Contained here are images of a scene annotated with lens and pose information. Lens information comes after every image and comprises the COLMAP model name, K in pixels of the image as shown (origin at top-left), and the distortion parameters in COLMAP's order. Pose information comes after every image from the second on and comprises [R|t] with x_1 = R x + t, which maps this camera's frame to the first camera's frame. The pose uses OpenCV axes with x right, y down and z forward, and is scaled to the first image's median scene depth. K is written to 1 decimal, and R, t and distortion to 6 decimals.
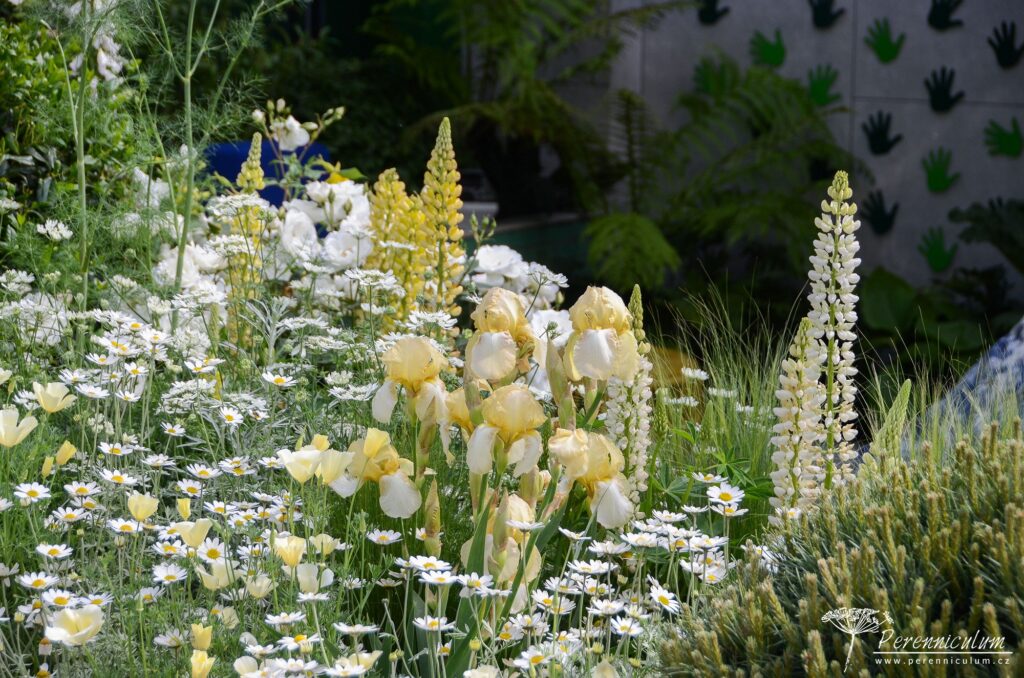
lens RADIAL K [[2890.3, 0, 512.1], [0, 2890.3, 337.2], [0, 0, 1]] dist [0.043179, 0.000000]
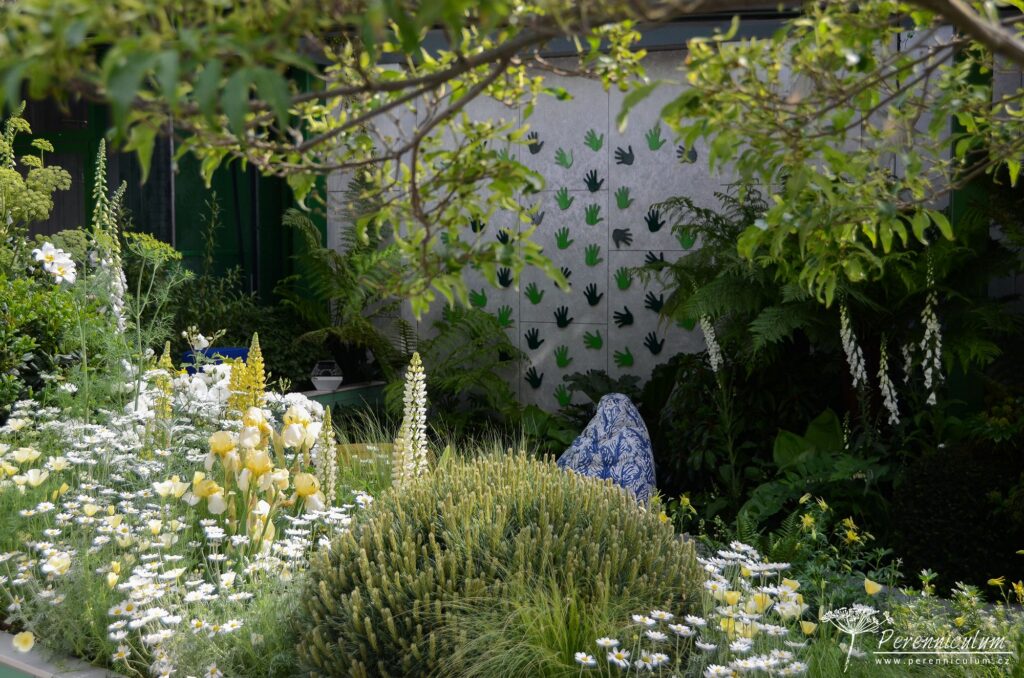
lens RADIAL K [[1543.9, 0, 511.3], [0, 1543.9, 342.4], [0, 0, 1]] dist [0.040236, 0.000000]
pose [[0.998201, -0.018456, 0.057048, 0.115362], [0.022491, 0.997229, -0.070910, 0.020193], [-0.055581, 0.072066, 0.995850, -0.183933]]
